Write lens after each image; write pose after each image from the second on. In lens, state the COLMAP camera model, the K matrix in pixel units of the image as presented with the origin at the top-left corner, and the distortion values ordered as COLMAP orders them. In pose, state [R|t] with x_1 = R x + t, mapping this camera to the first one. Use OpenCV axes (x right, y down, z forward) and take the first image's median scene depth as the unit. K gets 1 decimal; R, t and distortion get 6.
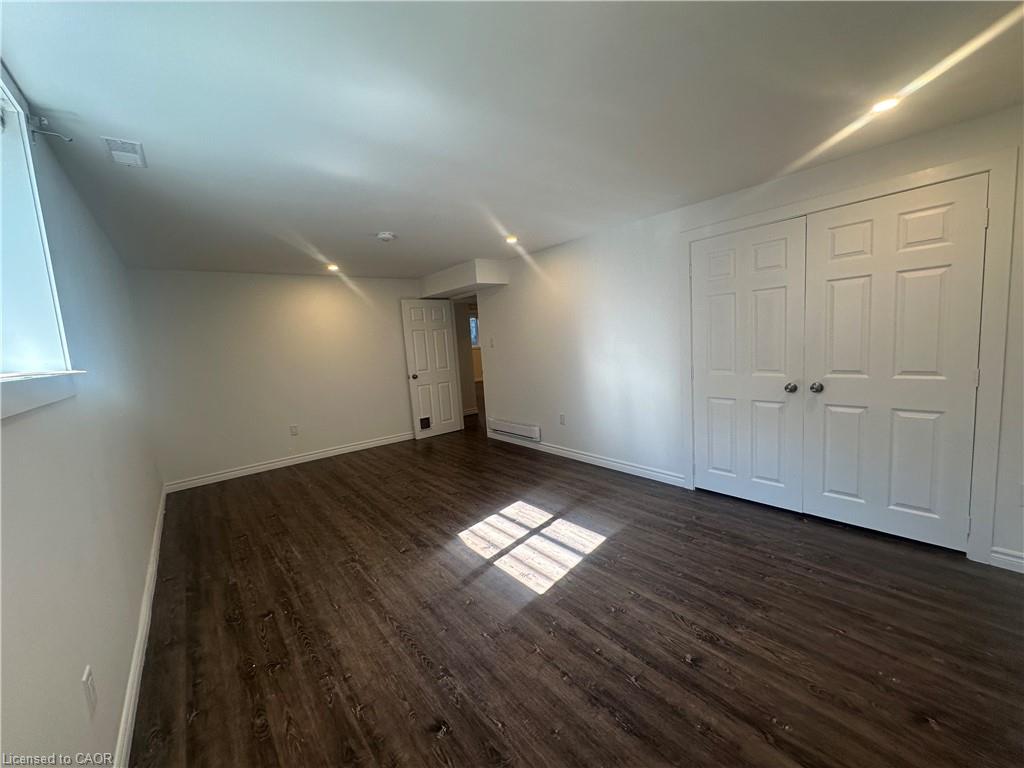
lens RADIAL K [[408.3, 0, 512.0], [0, 408.3, 384.0], [0, 0, 1]] dist [-0.000471, -0.000229]
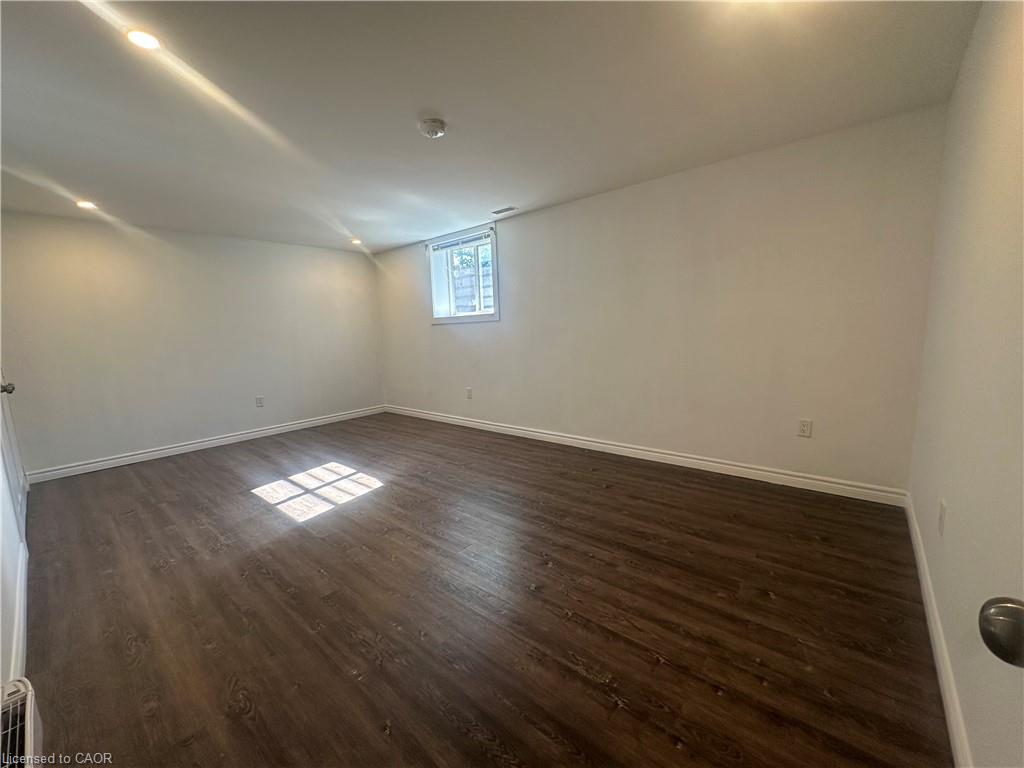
lens RADIAL K [[408.3, 0, 512.0], [0, 408.3, 384.0], [0, 0, 1]] dist [-0.000471, -0.000229]
pose [[-0.976411, 0.131132, -0.171538, -0.308658], [0.083852, 0.962391, 0.258403, -0.142709], [0.198972, 0.237923, -0.950685, 1.997229]]
